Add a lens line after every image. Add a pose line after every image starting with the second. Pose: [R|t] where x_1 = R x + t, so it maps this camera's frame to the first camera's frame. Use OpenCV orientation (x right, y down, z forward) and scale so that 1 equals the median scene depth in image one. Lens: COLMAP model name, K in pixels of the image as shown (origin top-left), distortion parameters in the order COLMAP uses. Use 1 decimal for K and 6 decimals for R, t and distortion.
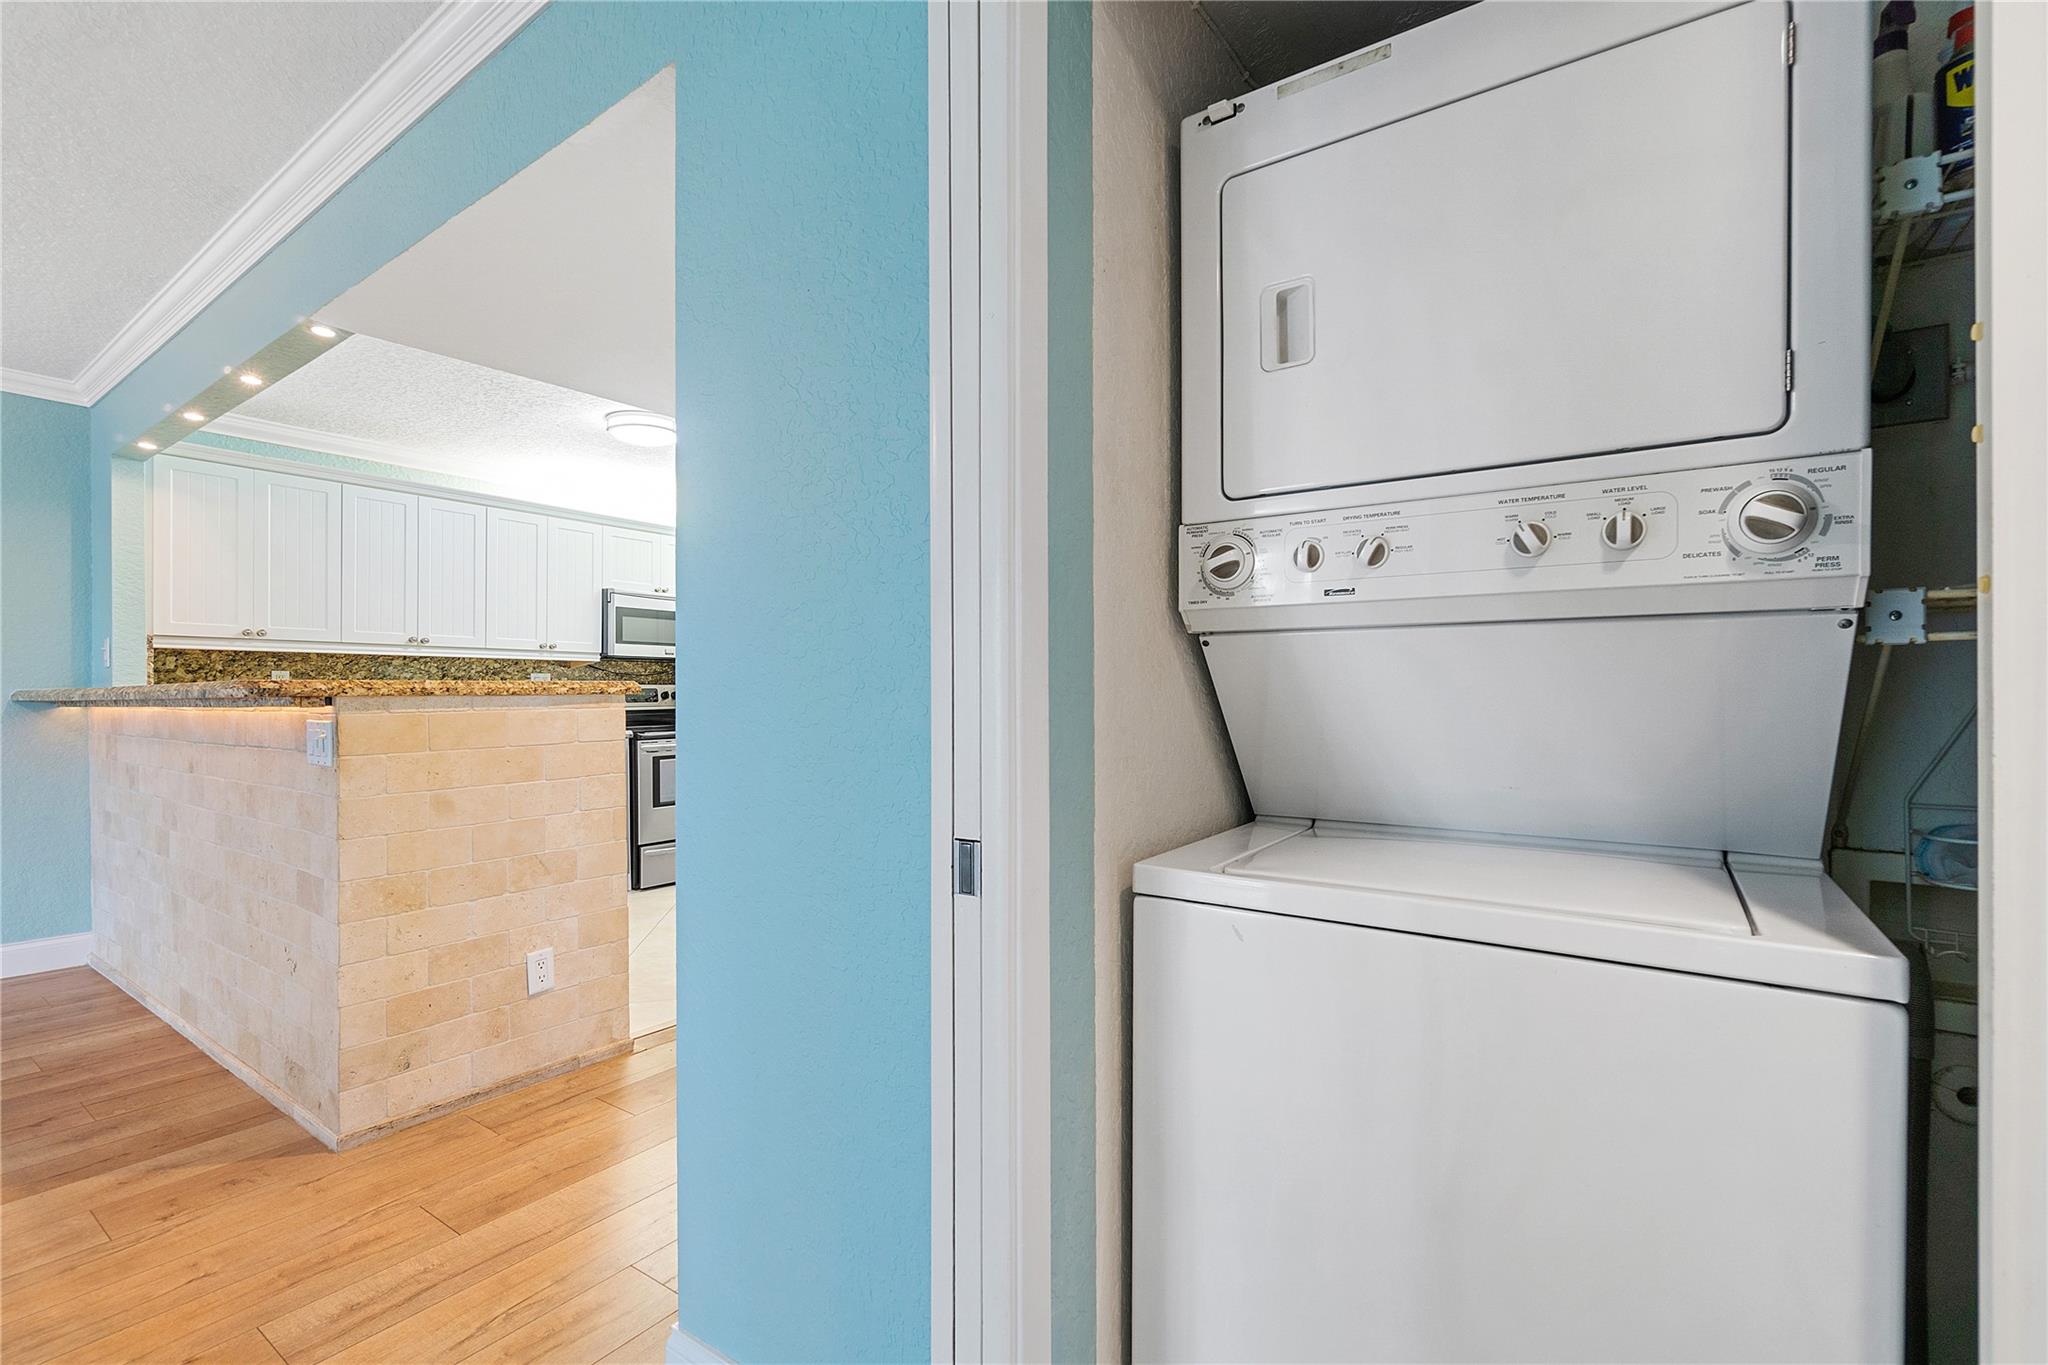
lens RADIAL K [[928.9, 0, 1021.7], [0, 928.9, 696.7], [0, 0, 1]] dist [0.000370, 0.000282]
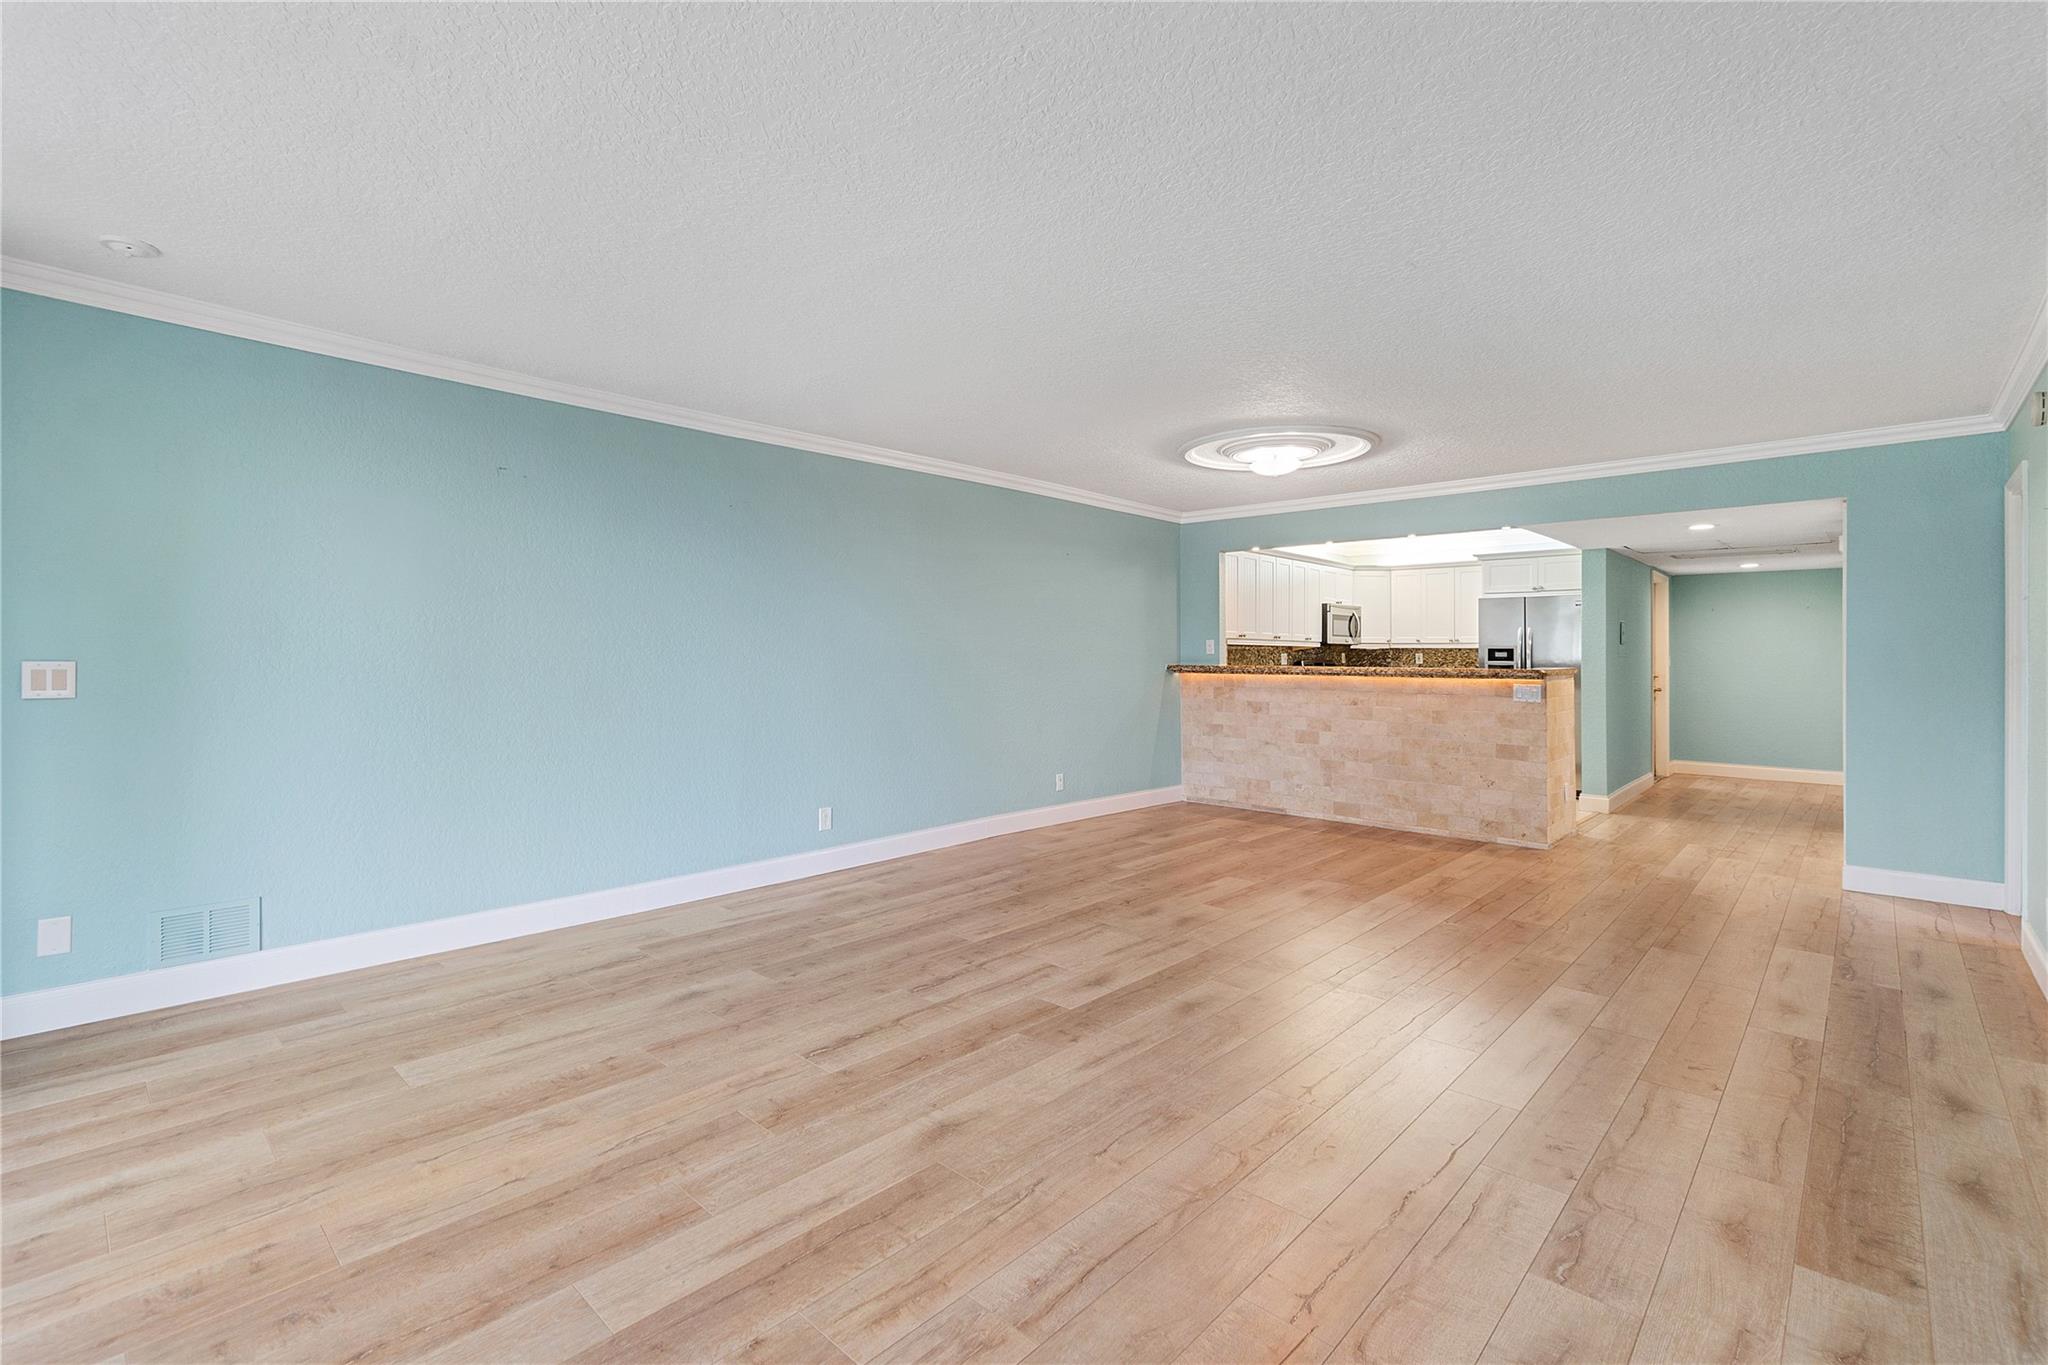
lens RADIAL K [[928.9, 0, 1000.2], [0, 928.9, 653.1], [0, 0, 1]] dist [0.000370, 0.000282]
pose [[0.990417, 0.008376, -0.137856, -0.980172], [-0.008830, 0.999957, -0.002686, -0.021254], [0.137828, 0.003878, 0.990449, -0.919201]]
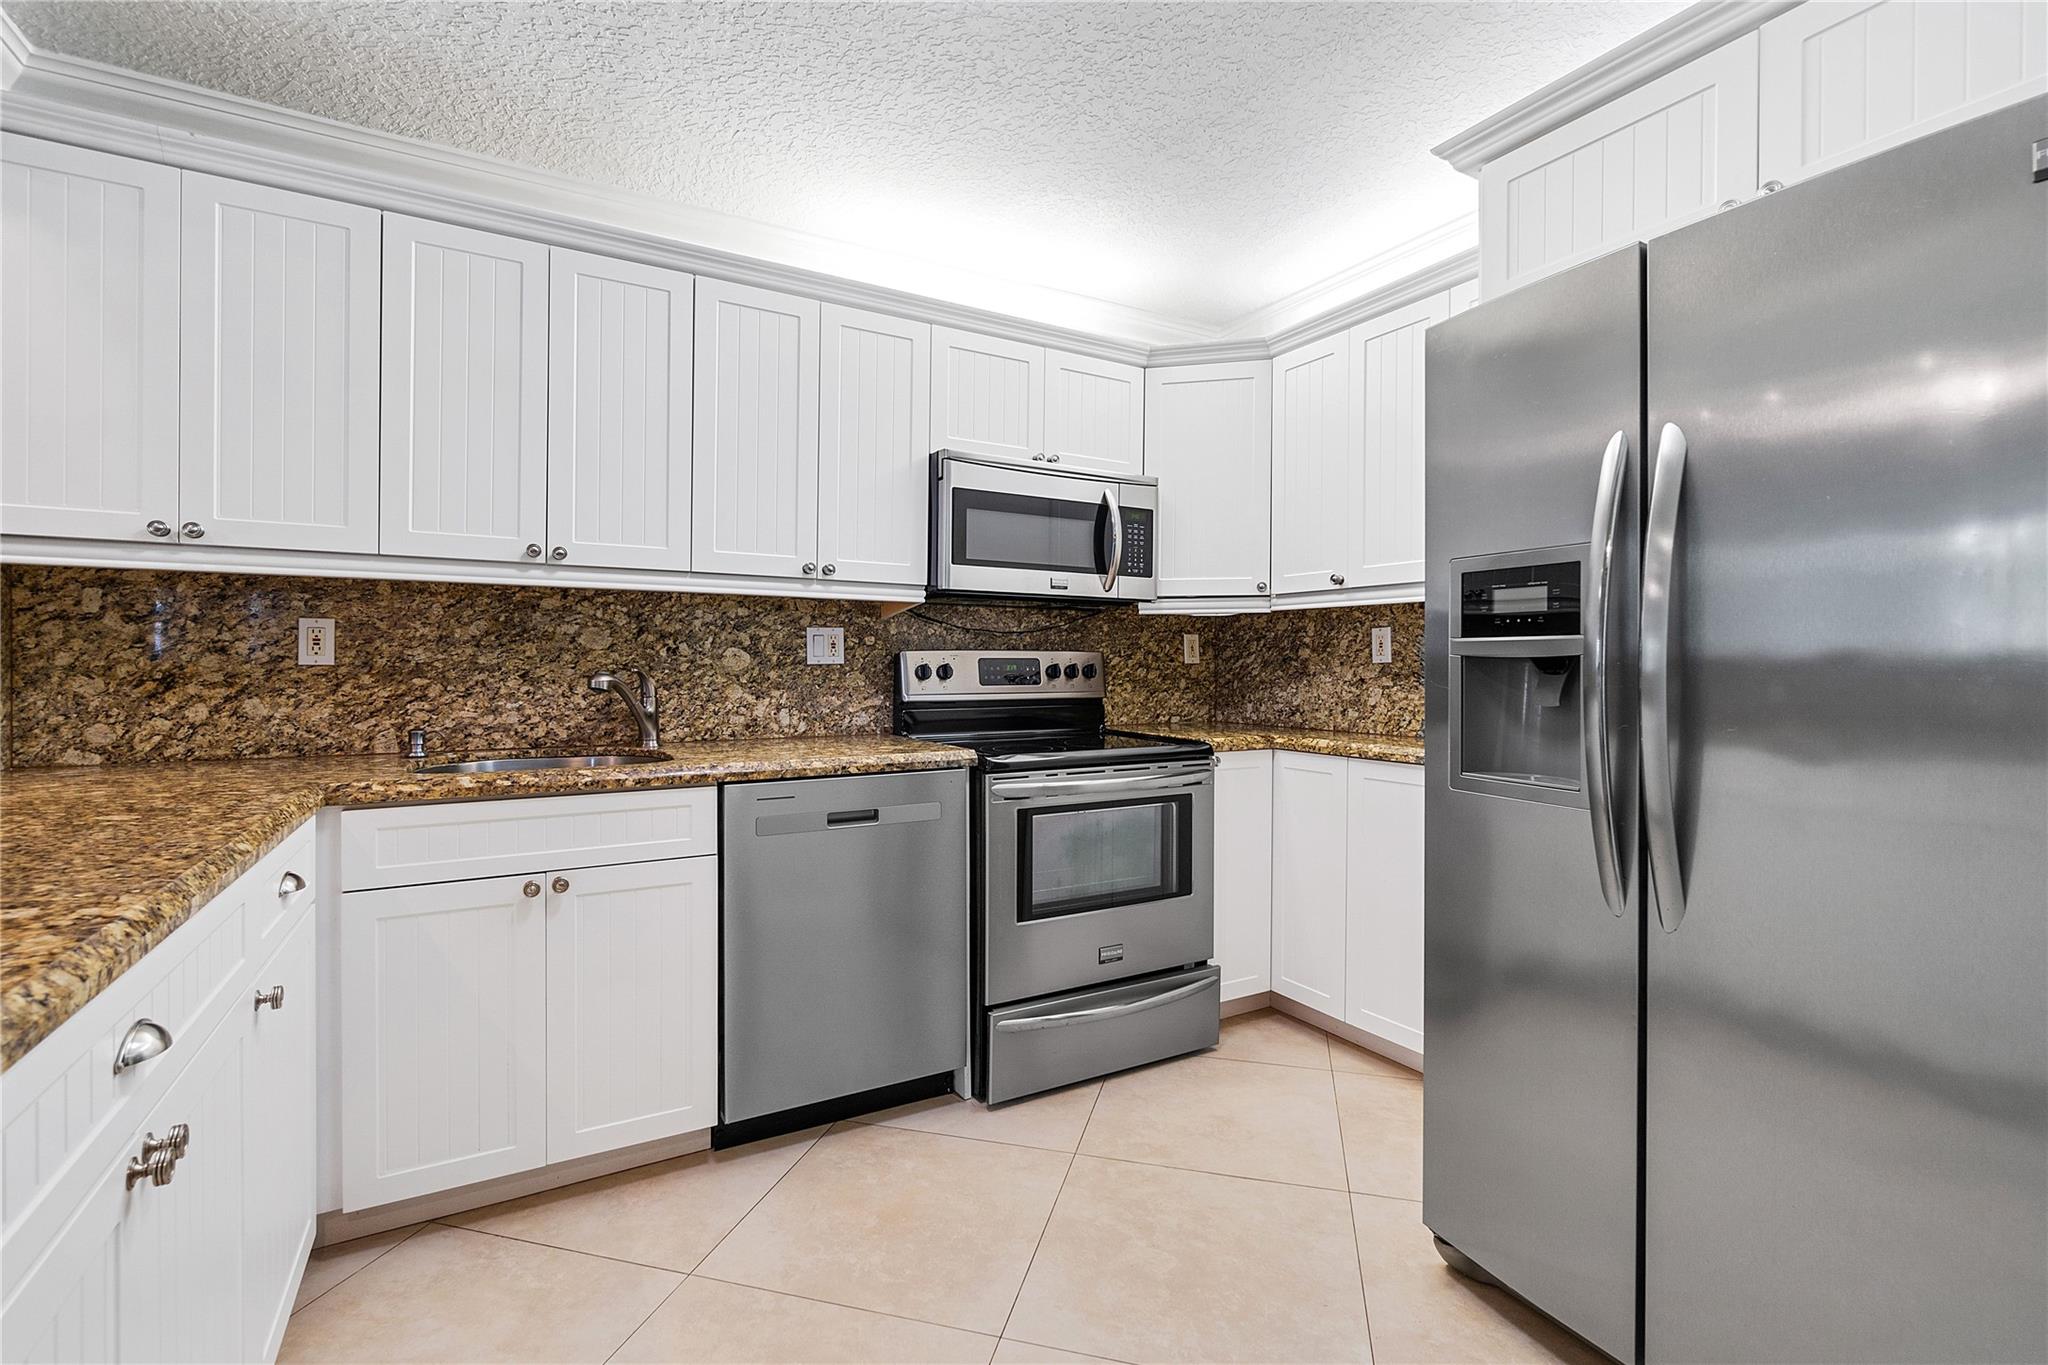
lens RADIAL K [[928.9, 0, 1014.9], [0, 928.9, 670.1], [0, 0, 1]] dist [0.000370, 0.000282]
pose [[0.905404, 0.010065, -0.424432, -0.249574], [-0.009342, 0.999949, 0.003784, -0.005768], [0.424448, 0.000539, 0.905452, 0.710241]]
